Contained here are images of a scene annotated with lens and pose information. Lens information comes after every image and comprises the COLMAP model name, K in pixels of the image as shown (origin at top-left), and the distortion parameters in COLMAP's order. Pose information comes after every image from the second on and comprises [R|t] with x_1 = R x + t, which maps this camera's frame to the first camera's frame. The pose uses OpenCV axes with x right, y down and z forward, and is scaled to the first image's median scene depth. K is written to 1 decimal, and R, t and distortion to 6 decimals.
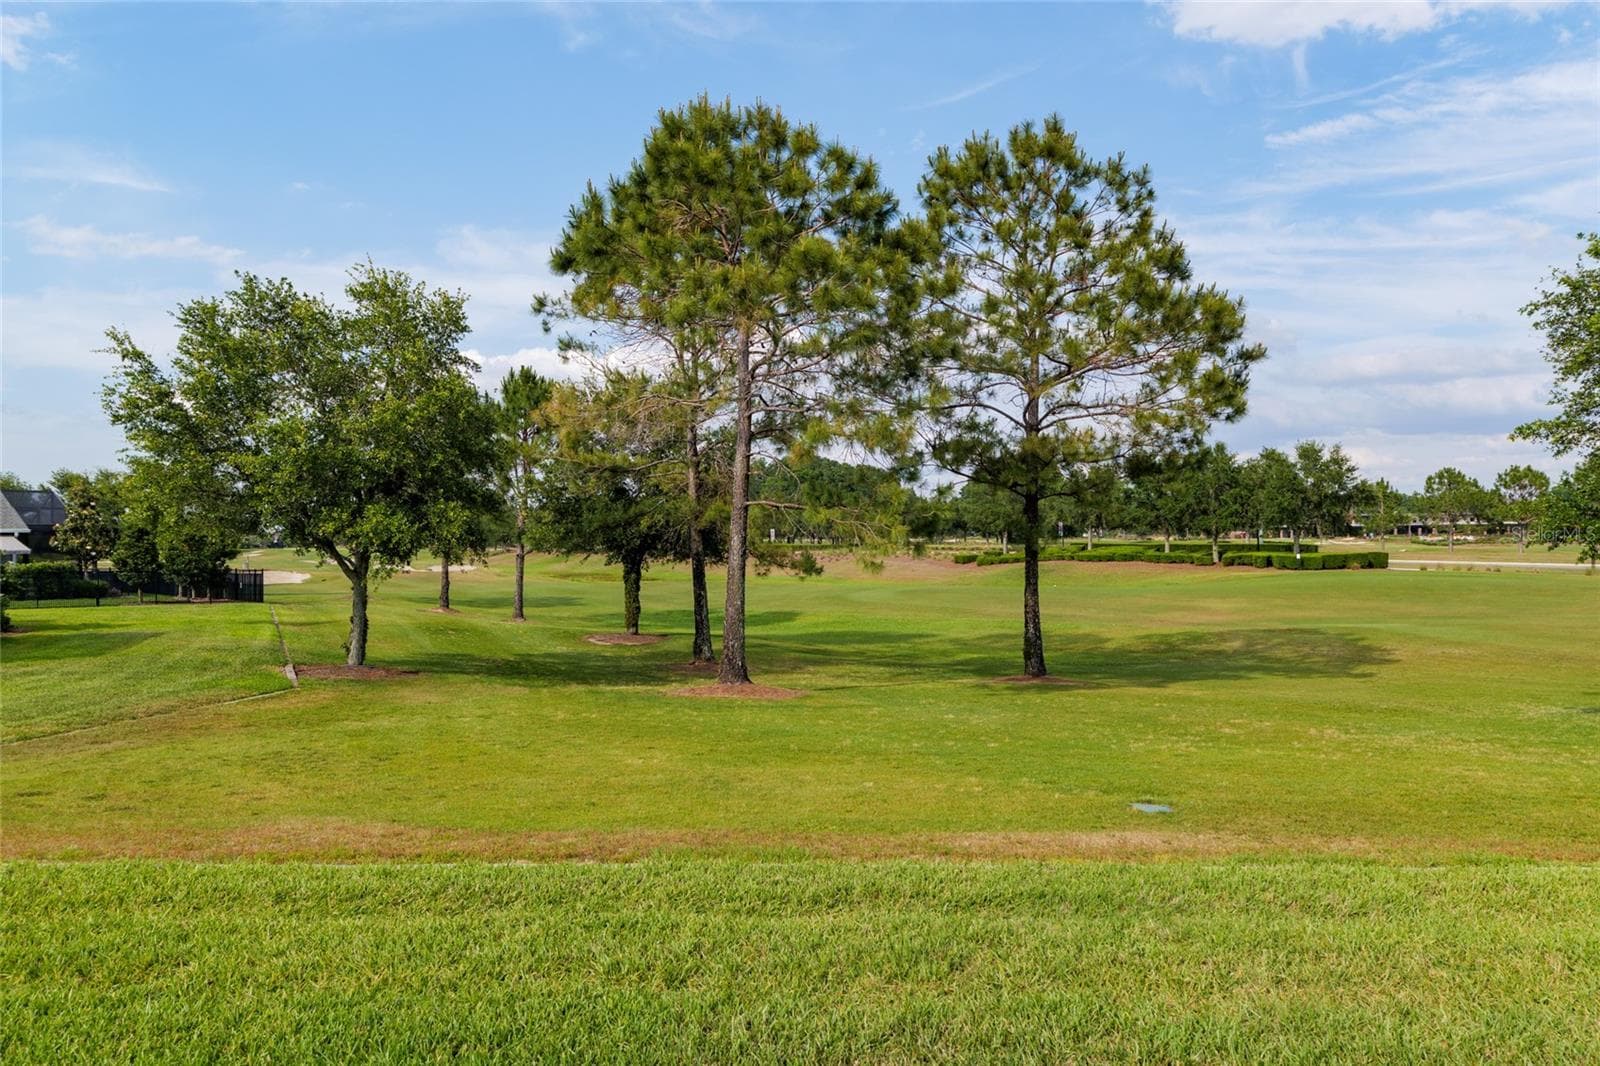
lens RADIAL K [[1112.0, 0, 800.0], [0, 1112.0, 533.0], [0, 0, 1]] dist [0.004781, 0.000352]
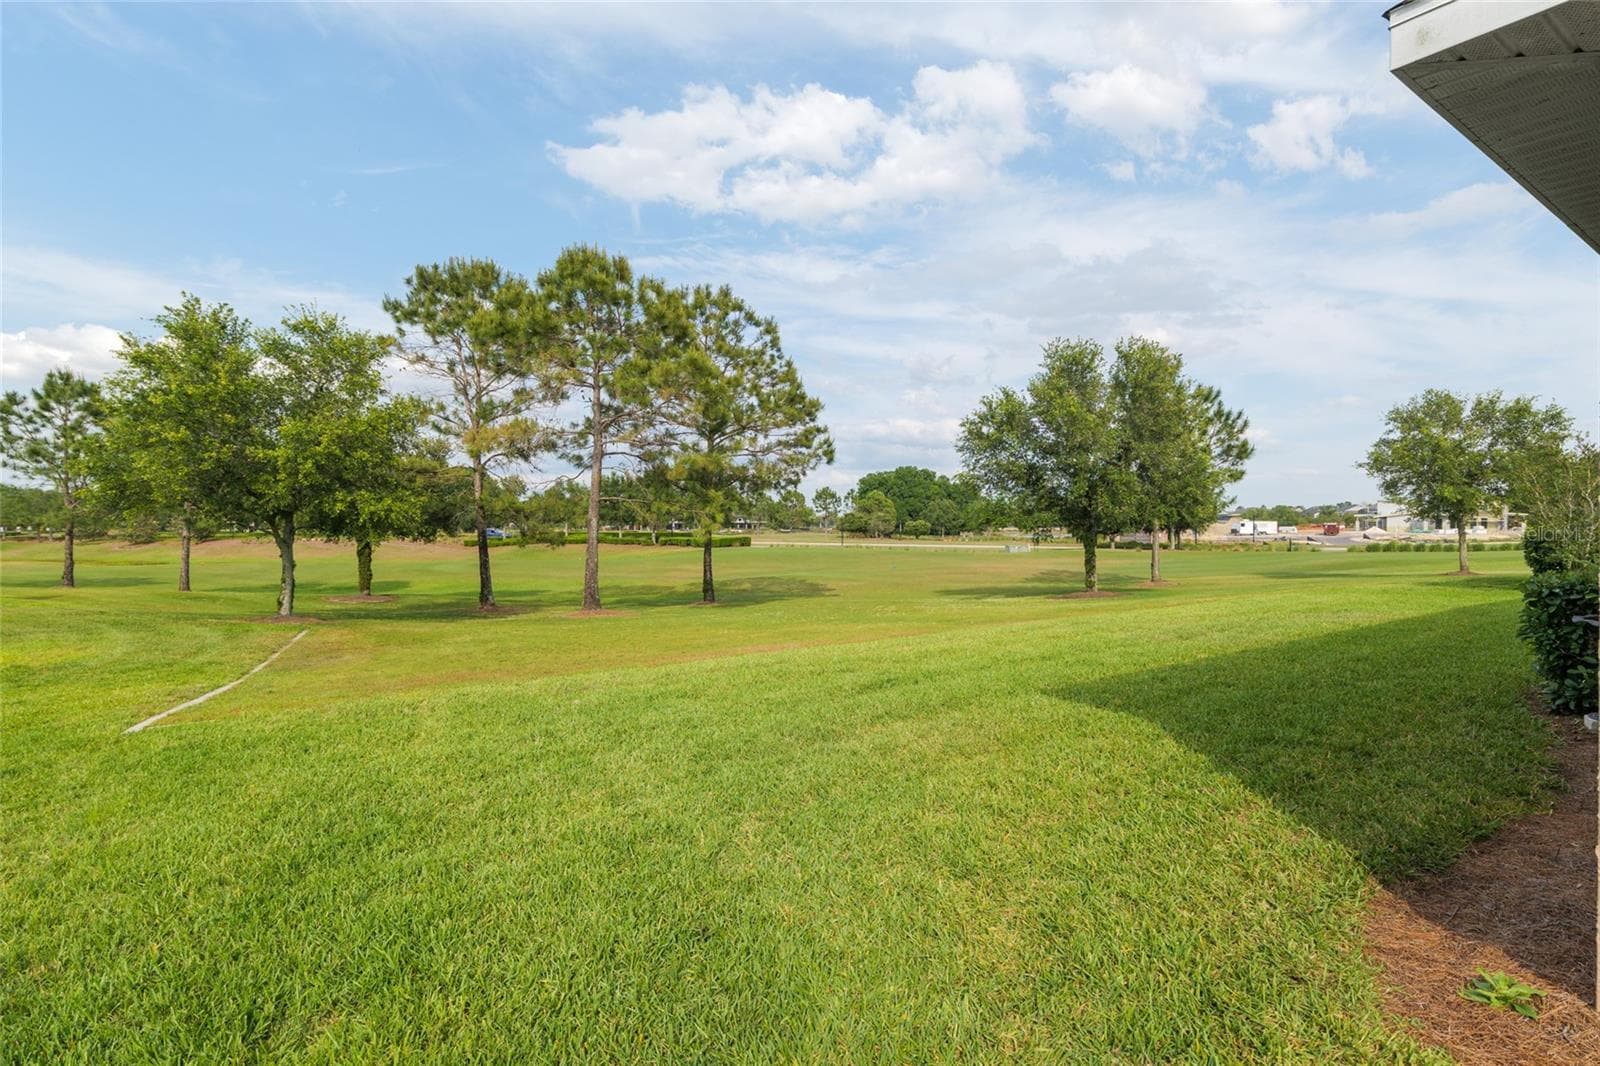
lens RADIAL K [[842.1, 0, 800.0], [0, 842.1, 533.0], [0, 0, 1]] dist [0.000455, -0.000088]
pose [[0.774110, 0.003218, 0.633043, -0.226173], [-0.006535, 0.999974, 0.002908, 0.006806], [-0.633017, -0.006388, 0.774111, -0.048436]]
